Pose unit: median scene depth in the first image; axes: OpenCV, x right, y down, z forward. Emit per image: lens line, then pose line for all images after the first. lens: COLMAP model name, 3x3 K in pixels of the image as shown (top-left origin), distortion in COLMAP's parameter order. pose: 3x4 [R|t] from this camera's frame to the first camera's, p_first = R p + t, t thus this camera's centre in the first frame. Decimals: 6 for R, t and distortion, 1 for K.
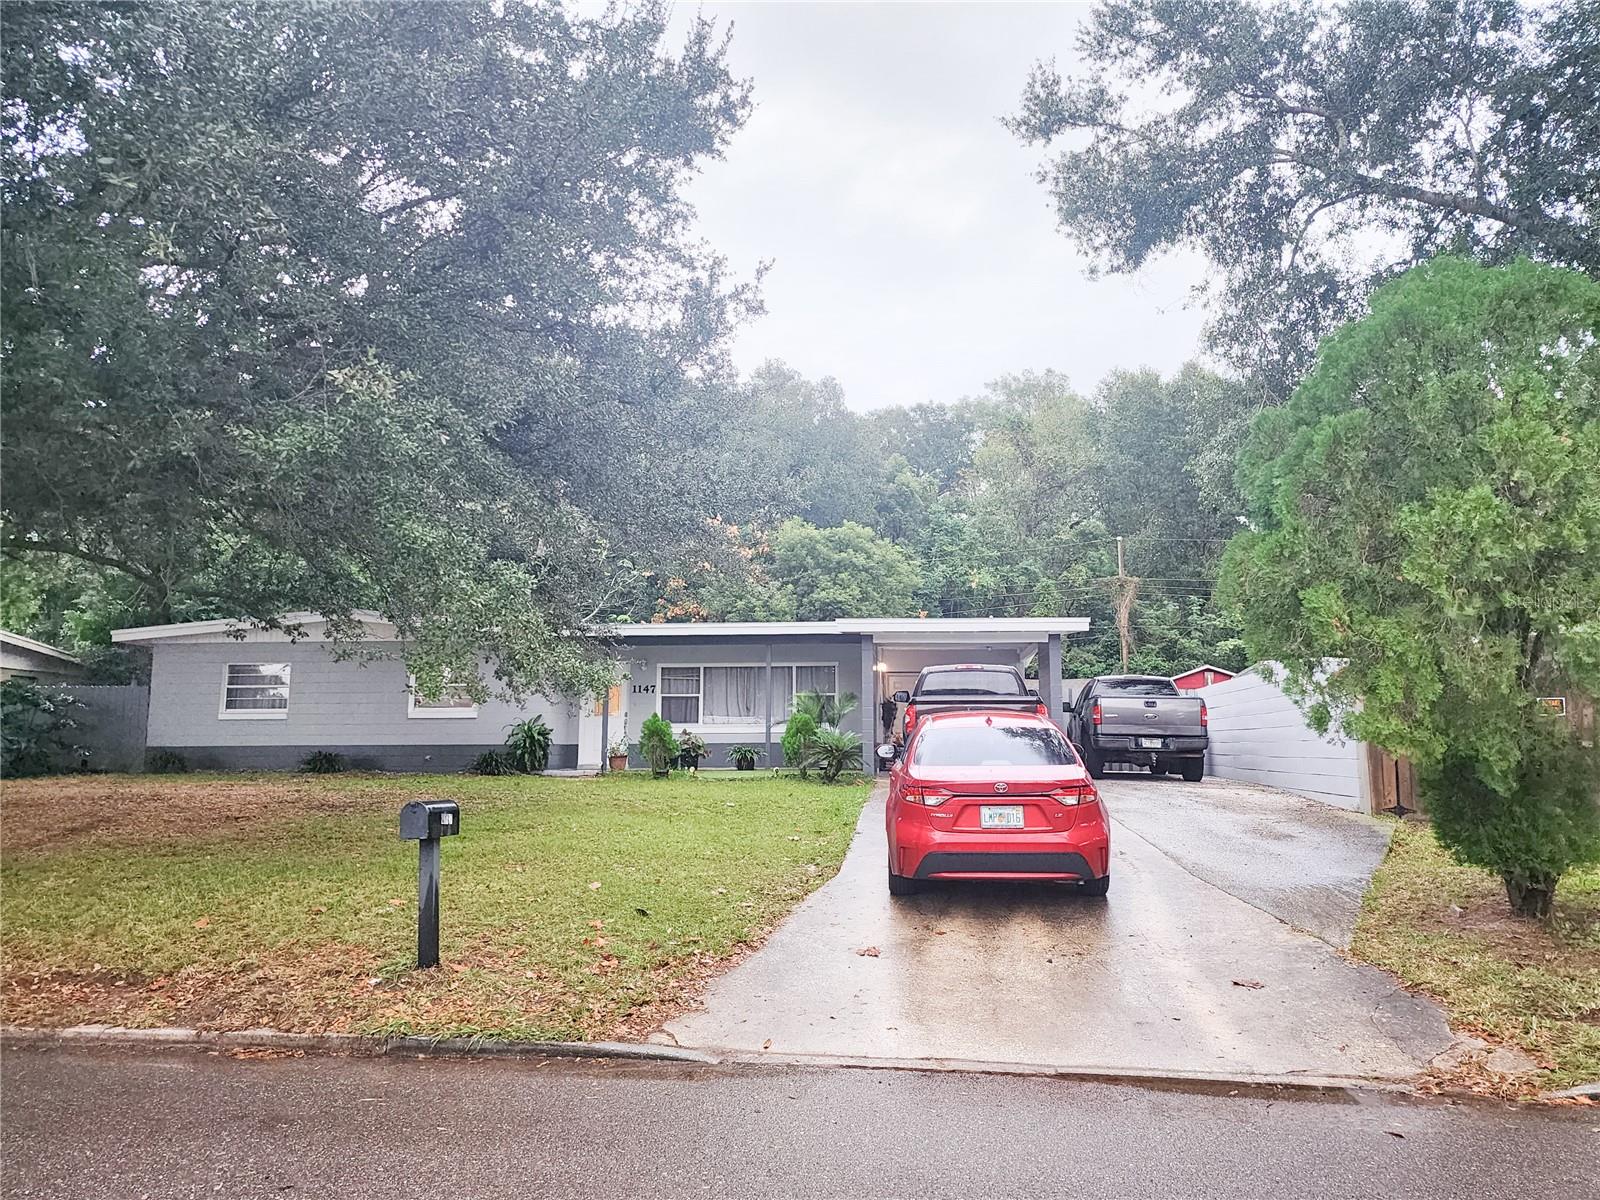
lens RADIAL K [[972.2, 0, 824.2], [0, 972.2, 597.5], [0, 0, 1]] dist [0.047803, -0.000235]
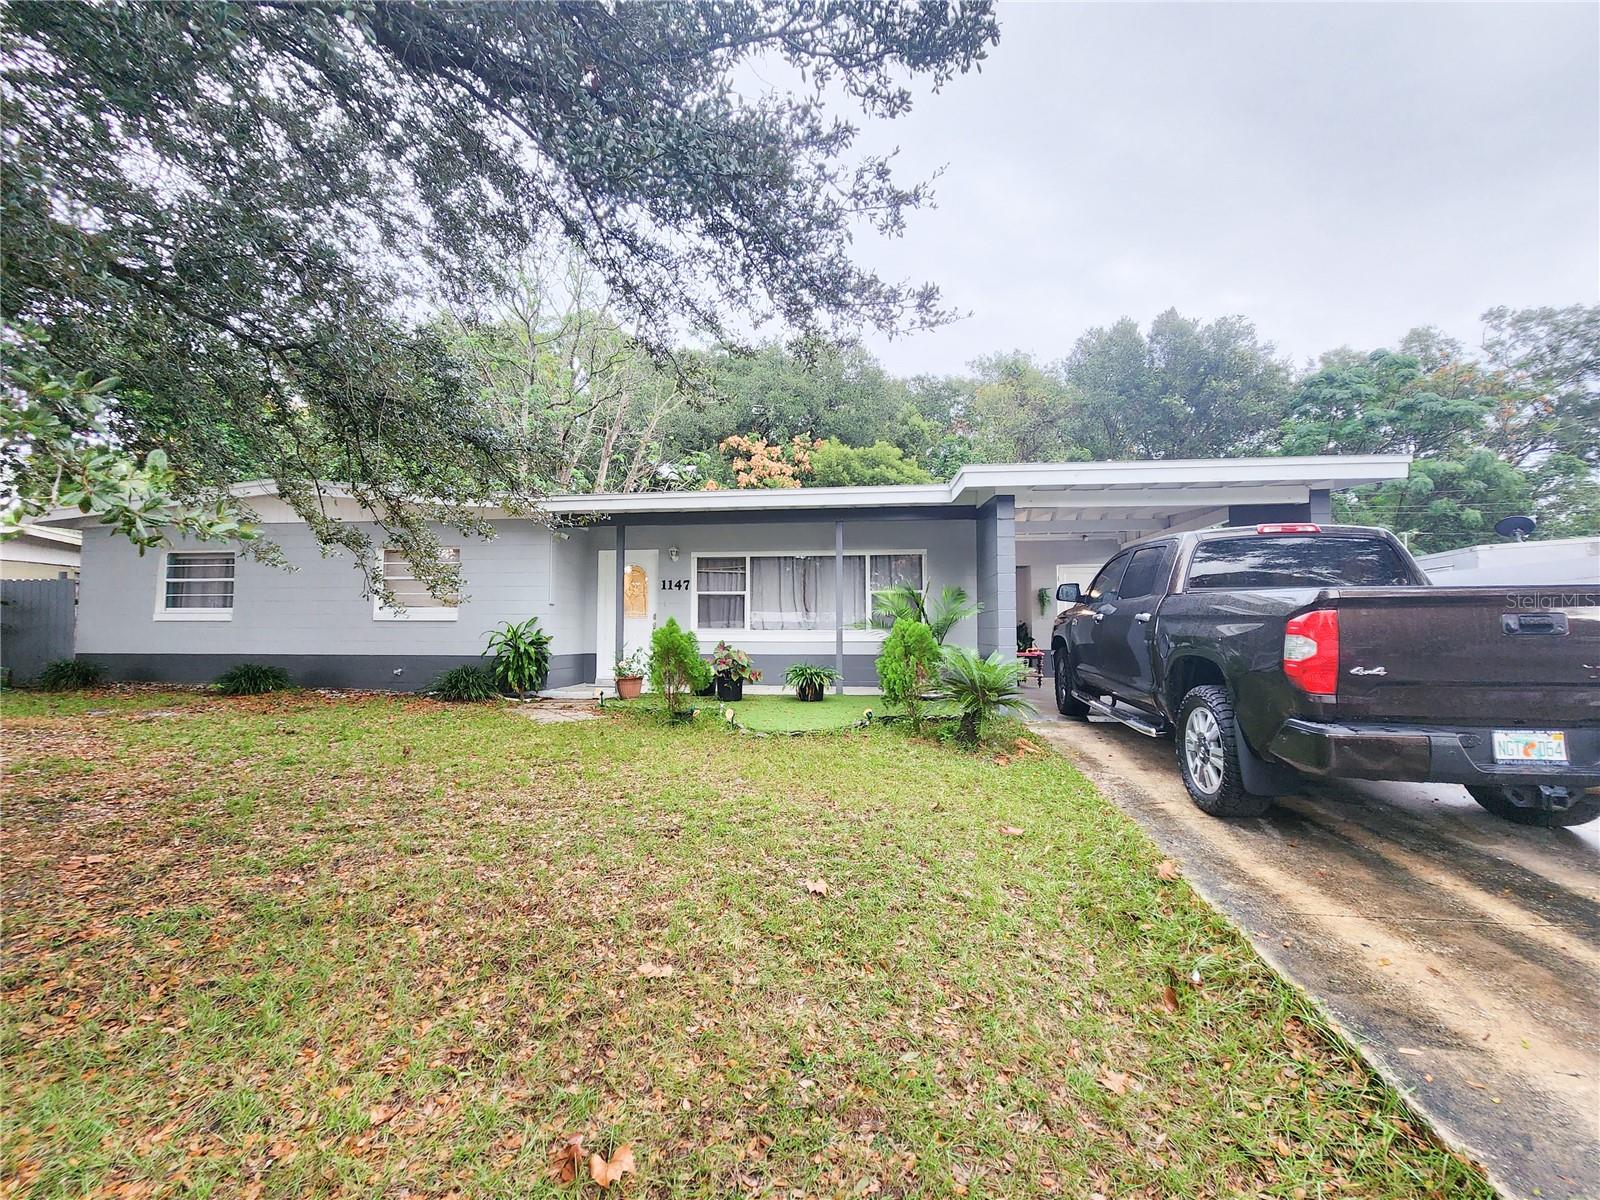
lens RADIAL K [[638.1, 0, 800.0], [0, 638.1, 600.0], [0, 0, 1]] dist [-0.001986, -0.000033]
pose [[0.998380, 0.000265, -0.056892, -0.058272], [0.005745, 0.994408, 0.105449, 0.055192], [0.056602, -0.105605, 0.992796, 0.518735]]
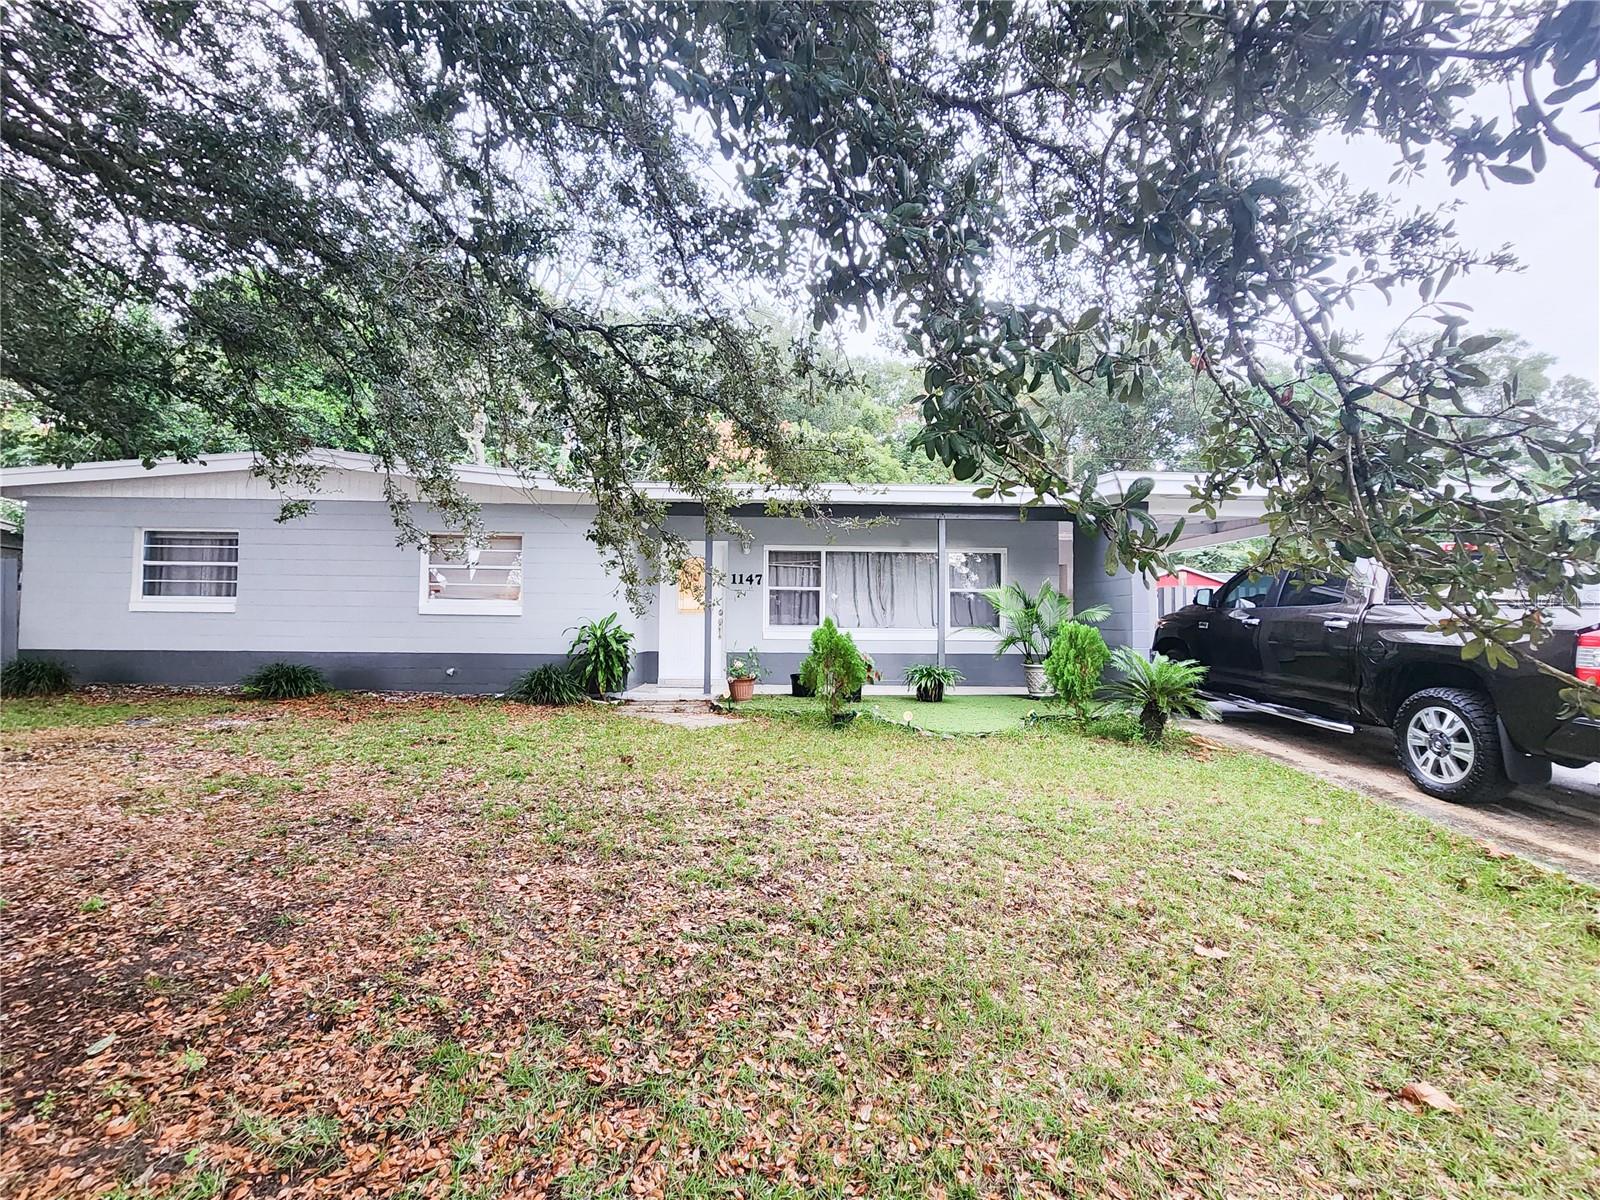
lens RADIAL K [[684.0, 0, 800.0], [0, 684.0, 600.0], [0, 0, 1]] dist [0.002885, 0.000218]
pose [[0.996204, 0.014560, 0.085825, -0.198883], [-0.024775, 0.992563, 0.119183, 0.049047], [-0.083451, -0.120857, 0.989156, 0.502860]]
